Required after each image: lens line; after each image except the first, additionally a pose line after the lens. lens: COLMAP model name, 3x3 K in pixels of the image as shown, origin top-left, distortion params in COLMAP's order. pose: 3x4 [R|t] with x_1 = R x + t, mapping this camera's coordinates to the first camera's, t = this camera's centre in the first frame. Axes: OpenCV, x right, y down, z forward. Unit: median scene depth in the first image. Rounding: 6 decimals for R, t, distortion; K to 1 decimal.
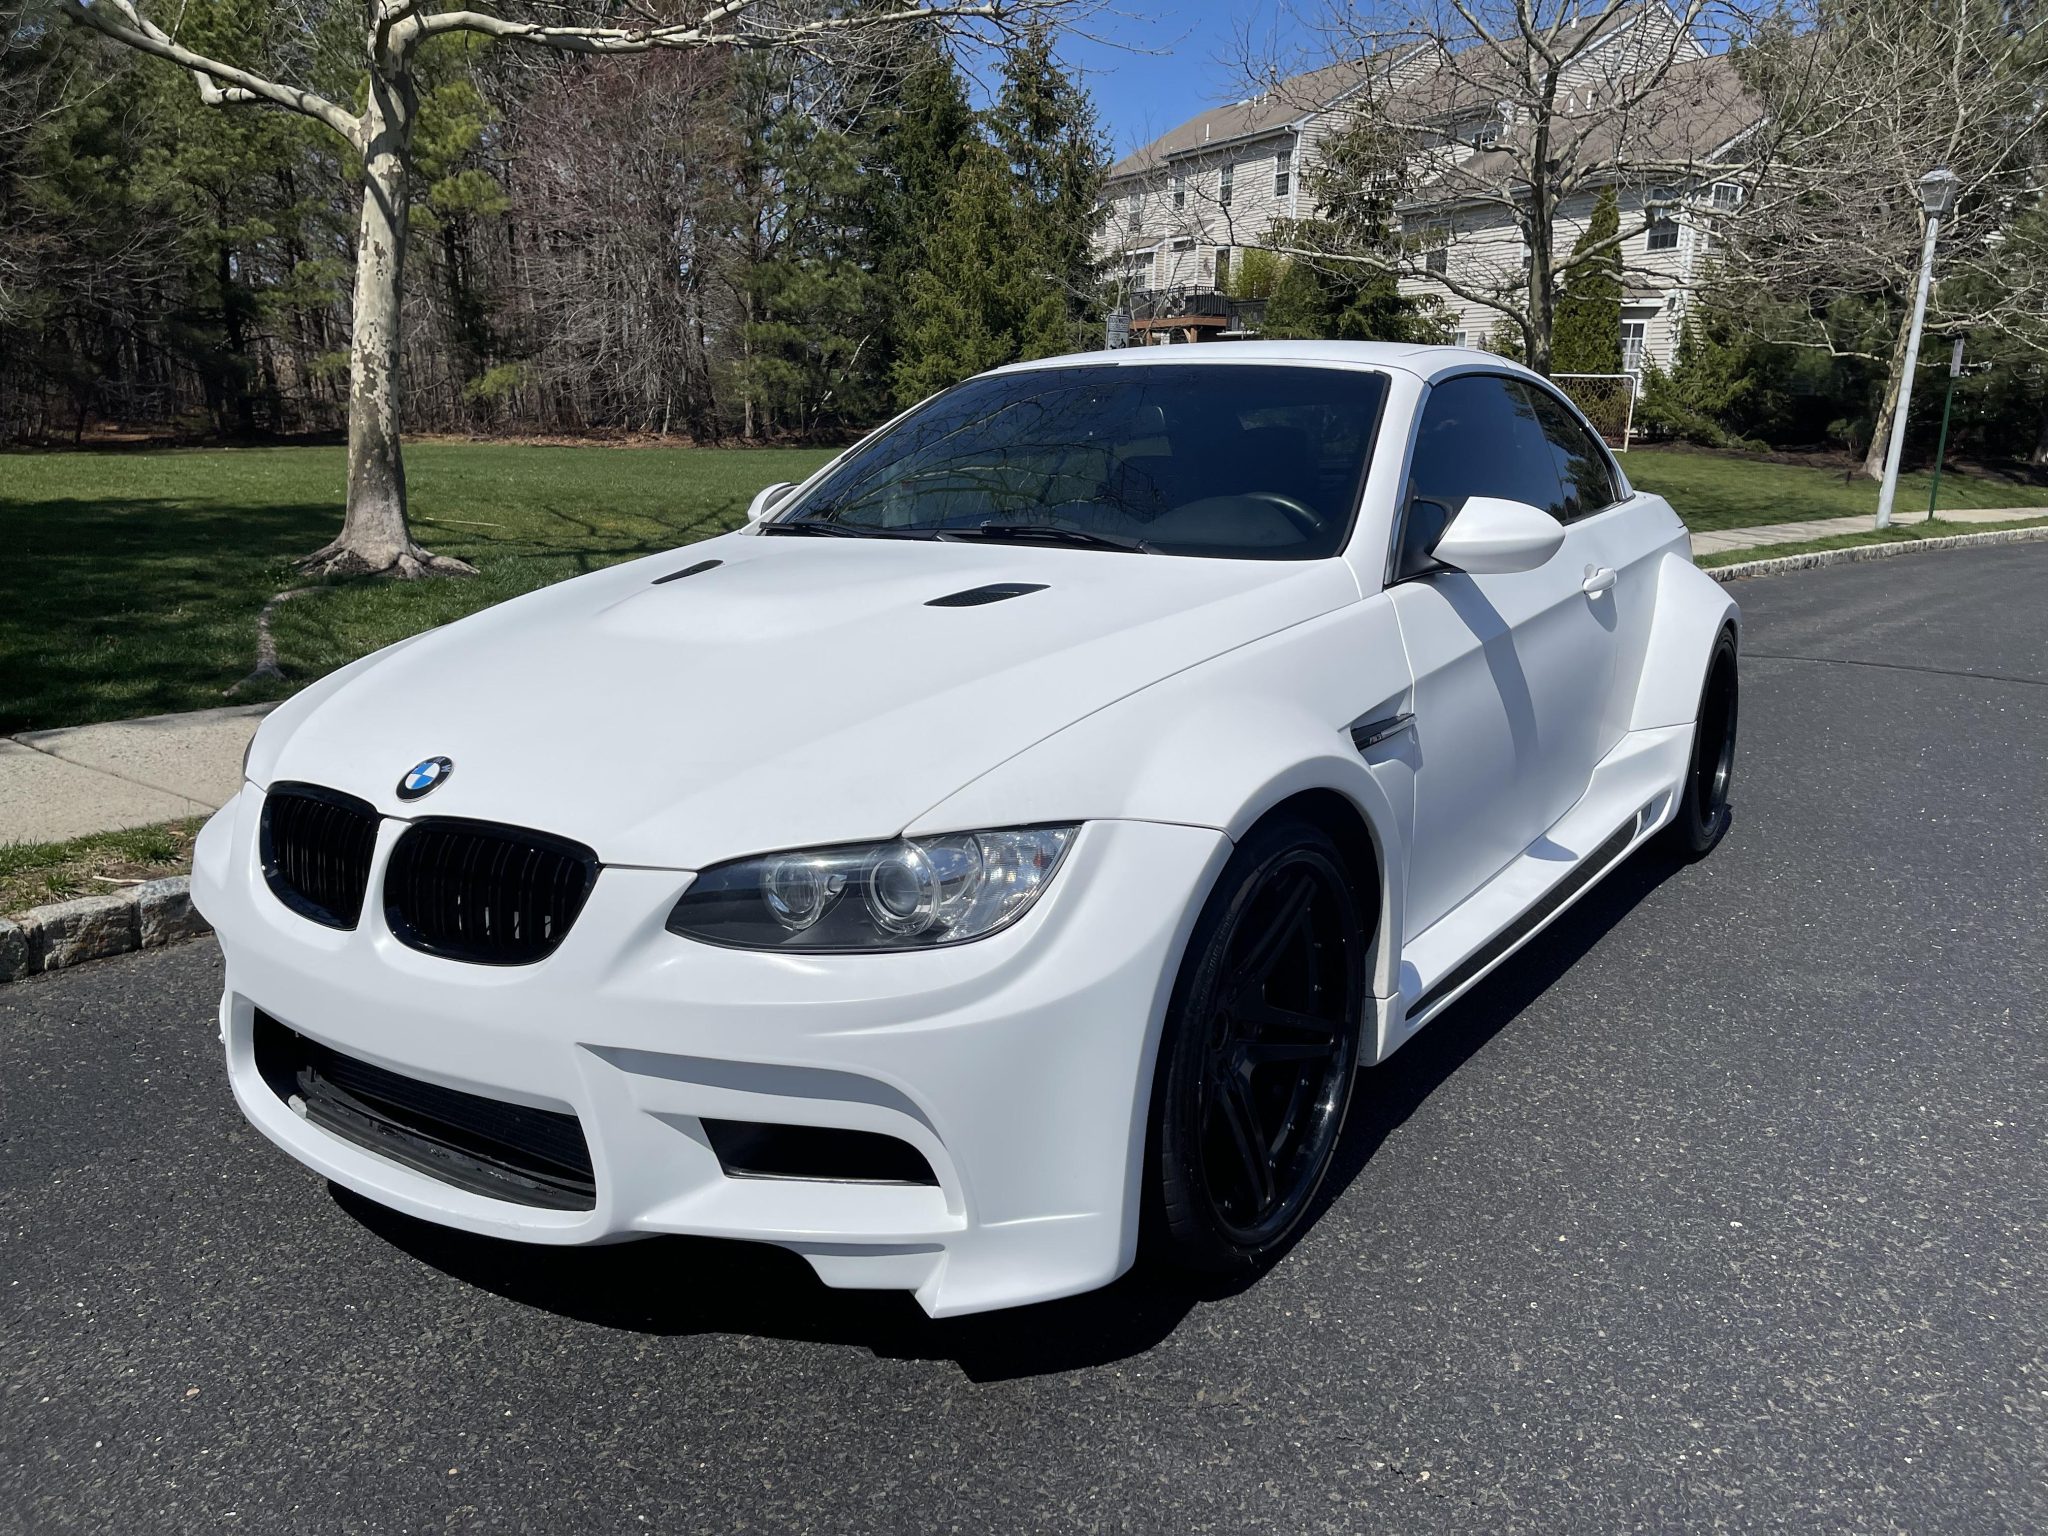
lens RADIAL K [[1542.4, 0, 1040.9], [0, 1542.4, 754.6], [0, 0, 1]] dist [0.075169, -0.100618]
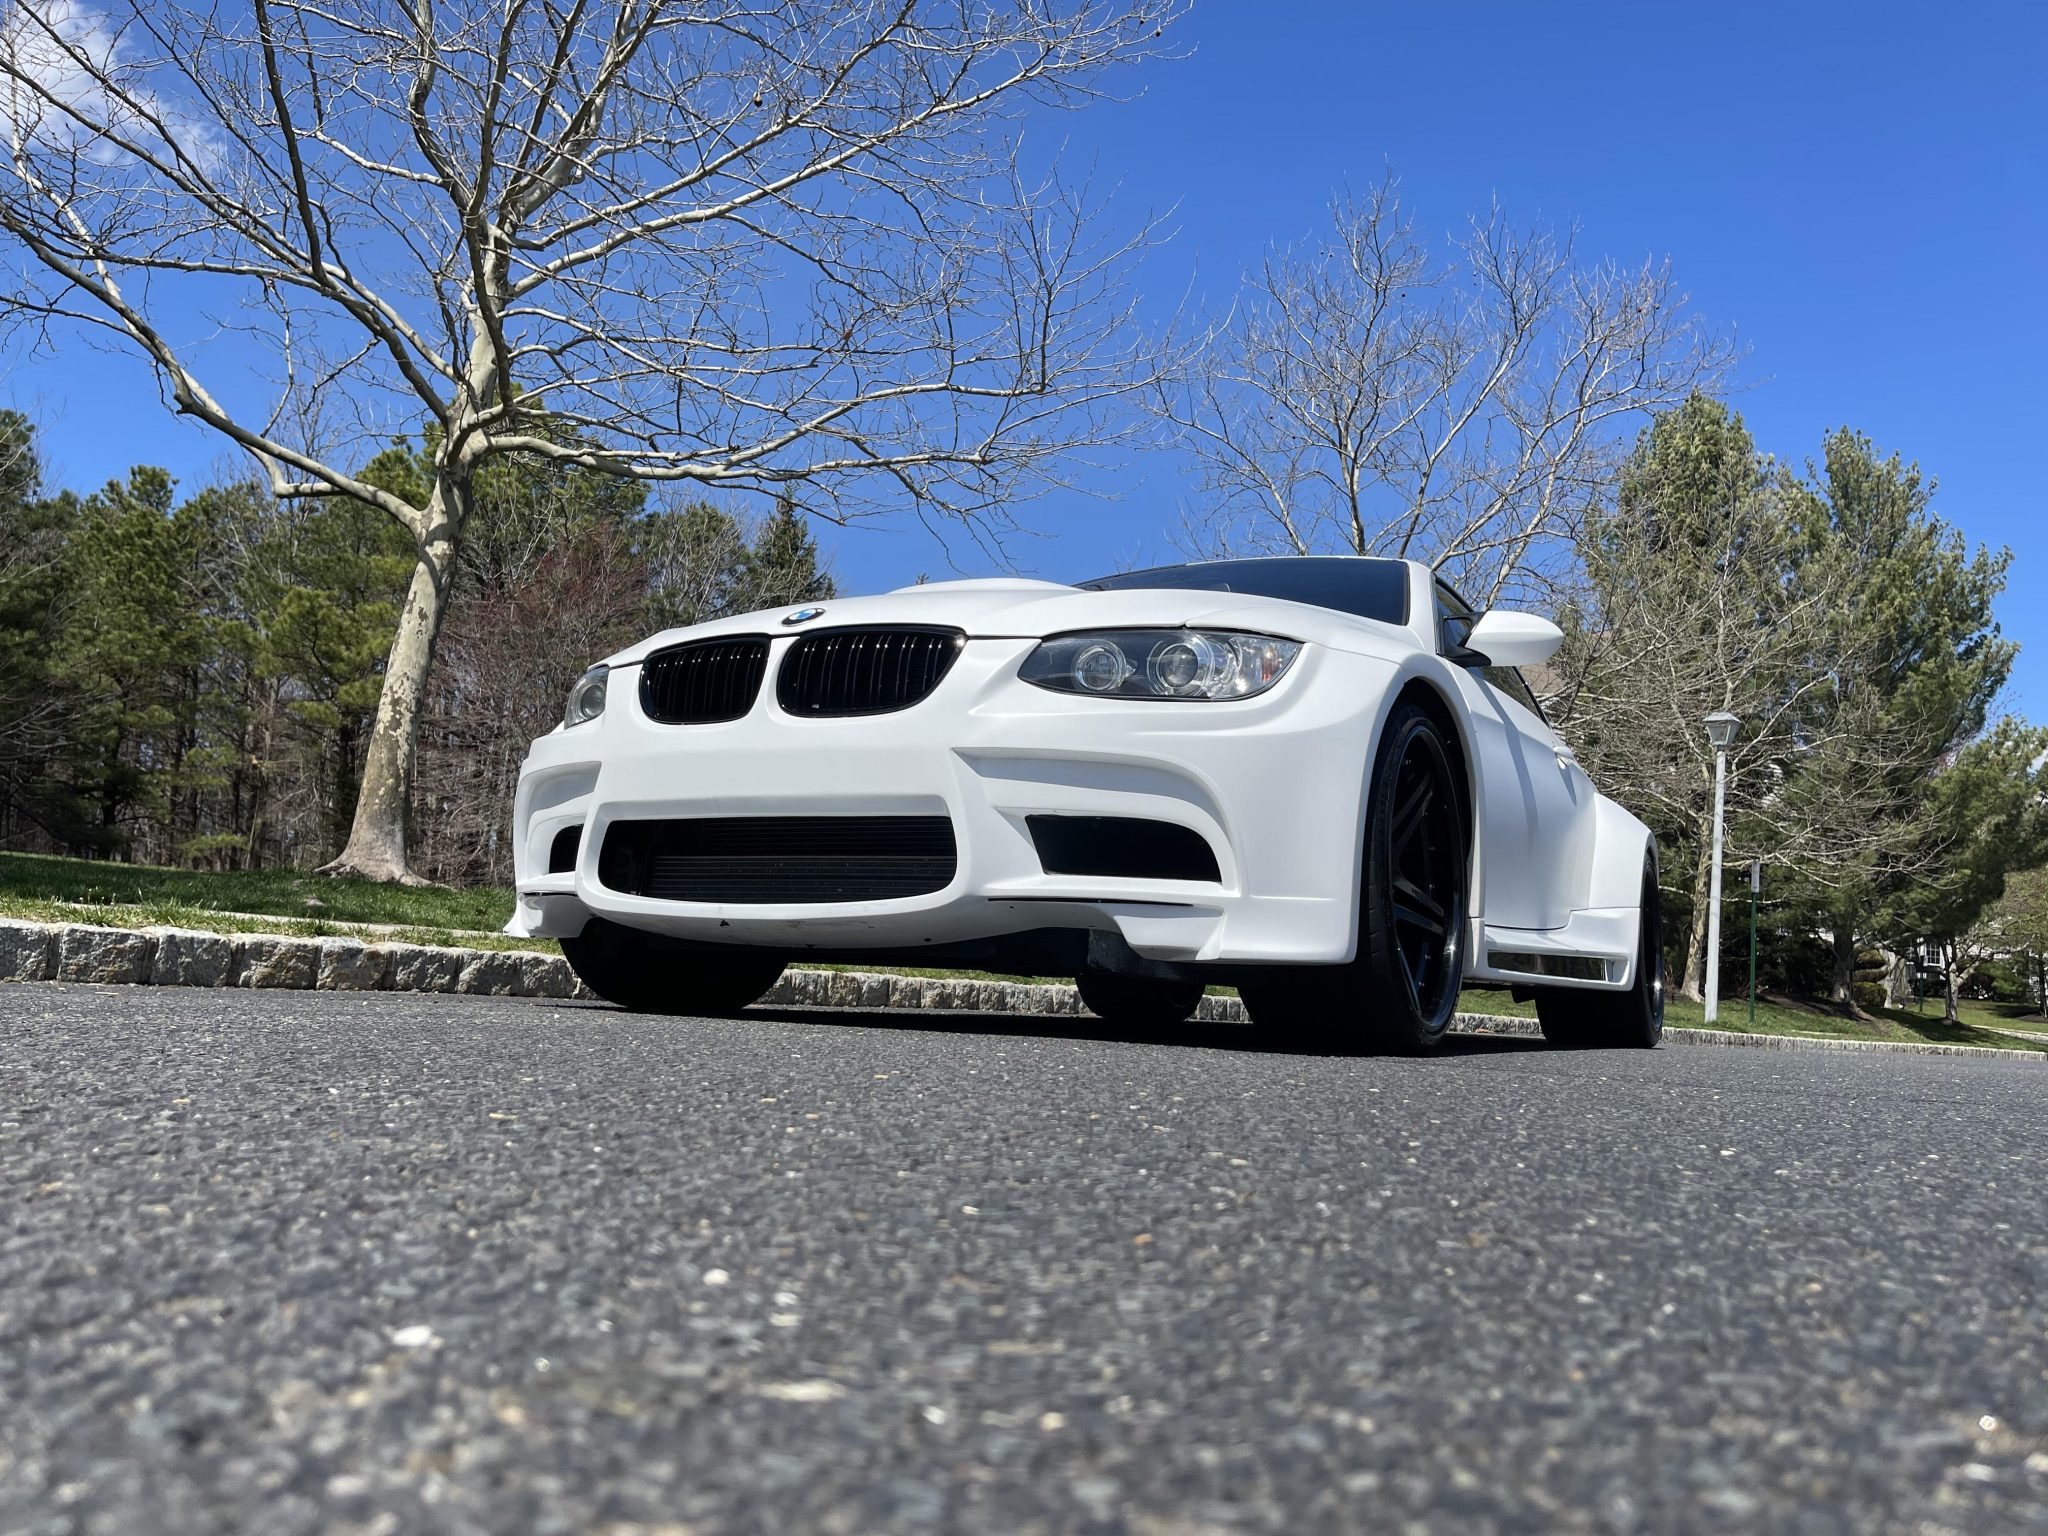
lens RADIAL K [[1542.4, 0, 1020.9], [0, 1542.4, 754.2], [0, 0, 1]] dist [0.075169, -0.100618]
pose [[0.995287, 0.054676, 0.080091, -0.079646], [-0.024028, 0.939186, -0.342568, 0.149085], [-0.093950, 0.339029, 0.936073, -0.058368]]
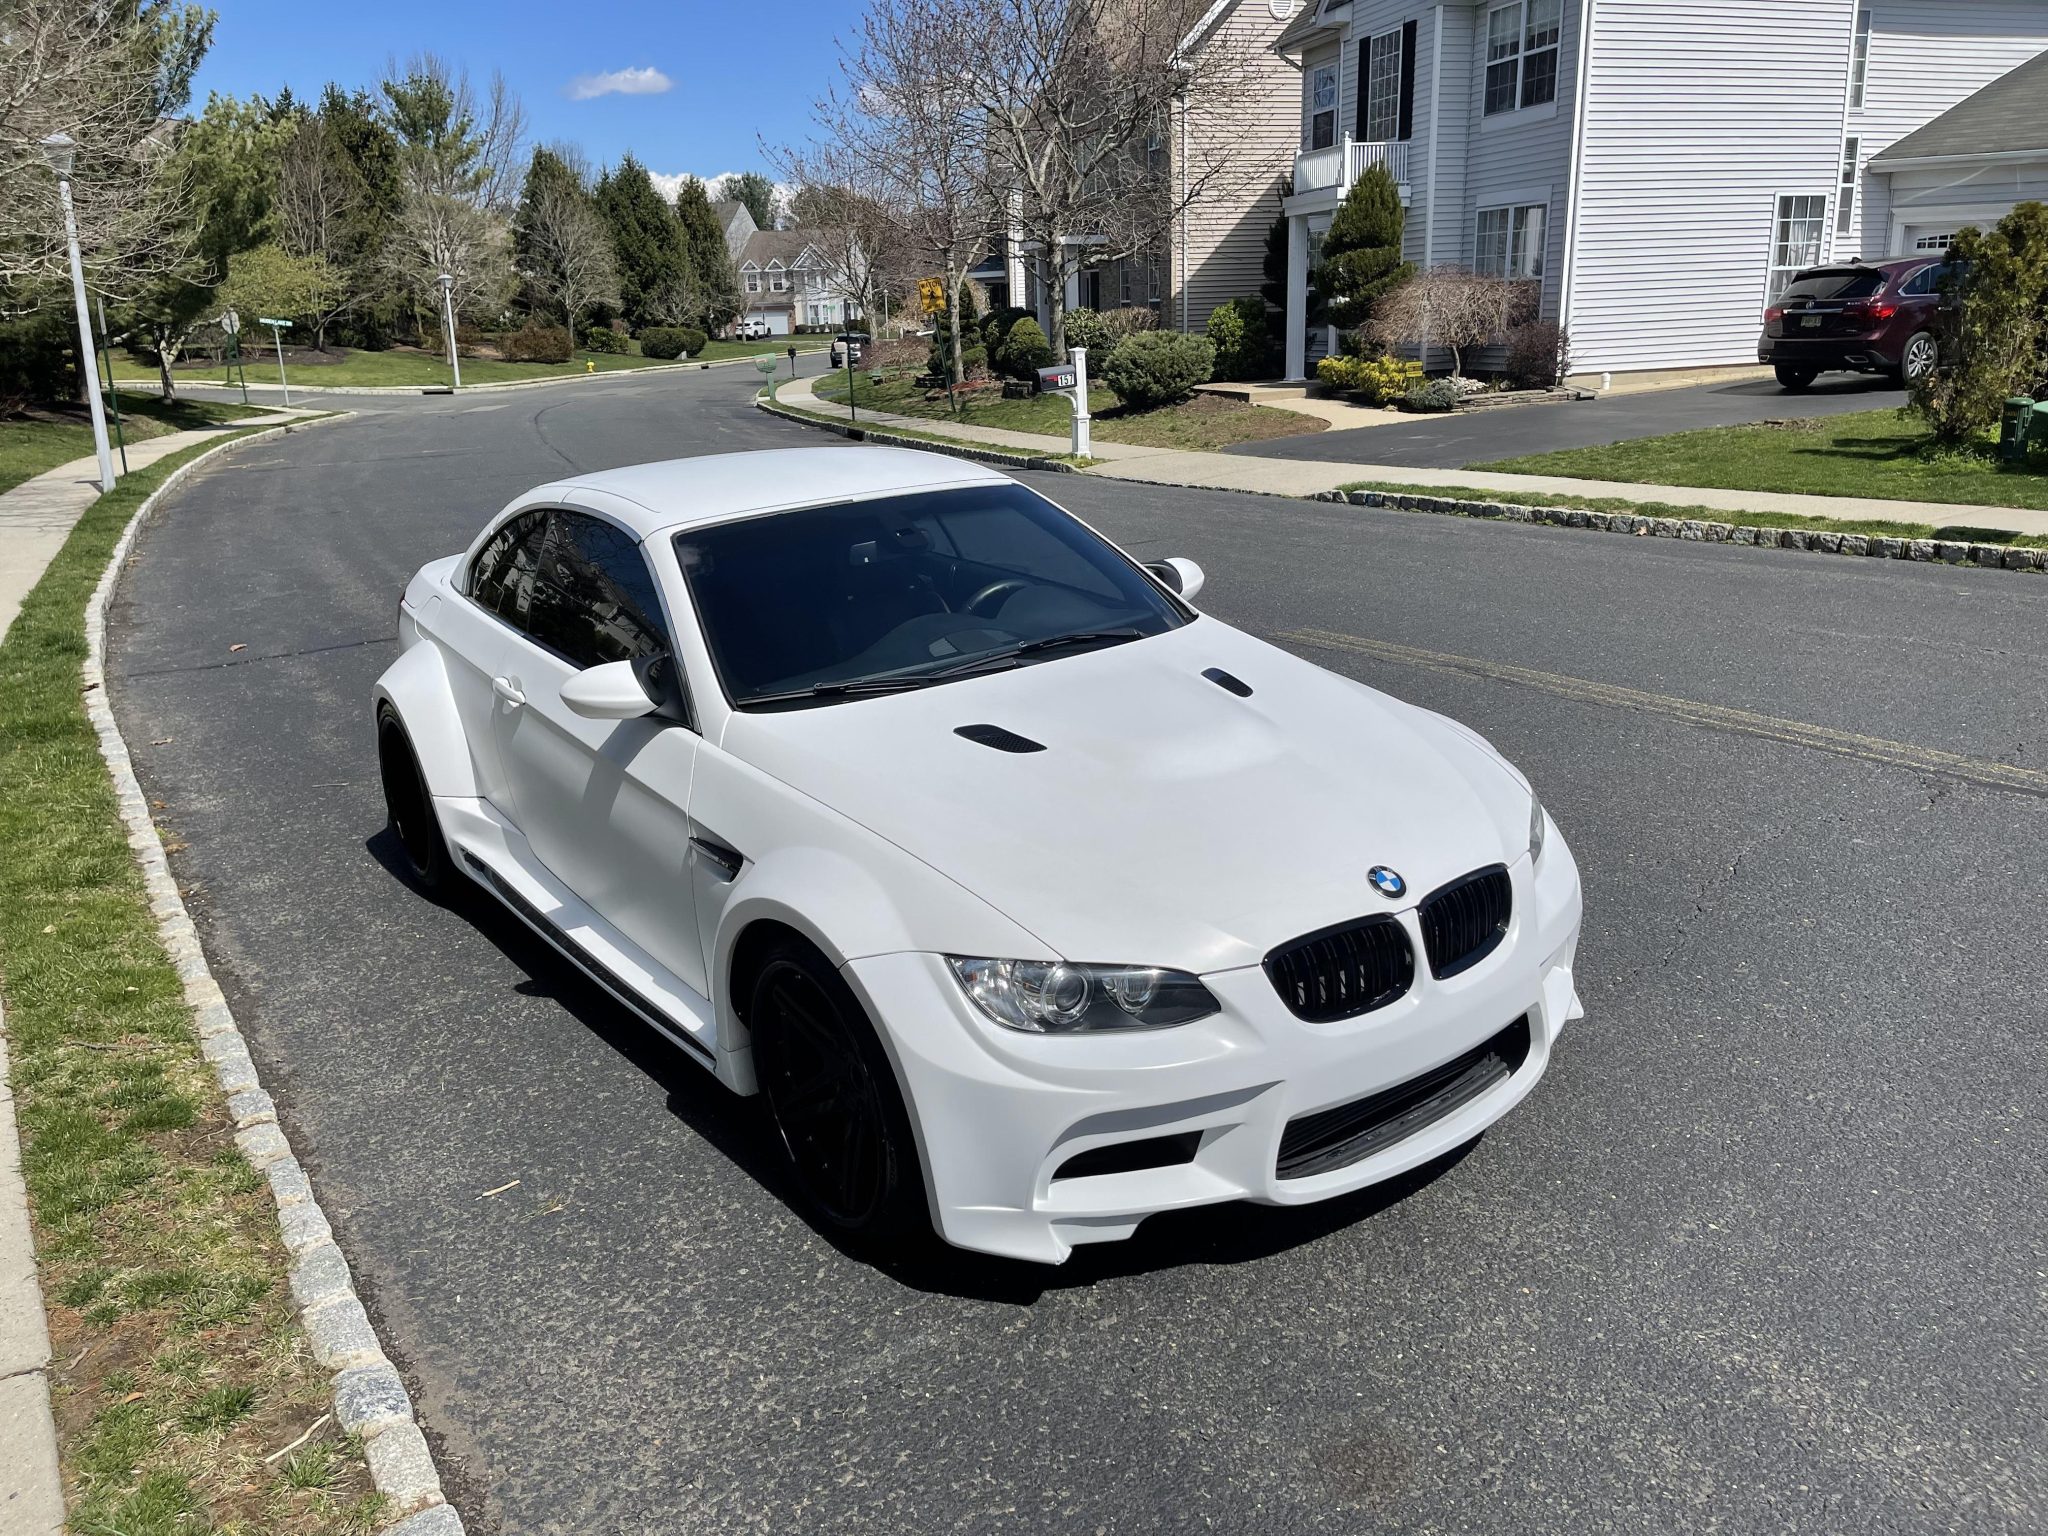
lens RADIAL K [[1542.4, 0, 1031.5], [0, 1542.4, 772.7], [0, 0, 1]] dist [0.075169, -0.100618]
pose [[0.360879, -0.303044, 0.882004, -0.459531], [0.245014, 0.943321, 0.223862, -0.127656], [-0.899853, 0.135316, 0.414674, 0.176670]]
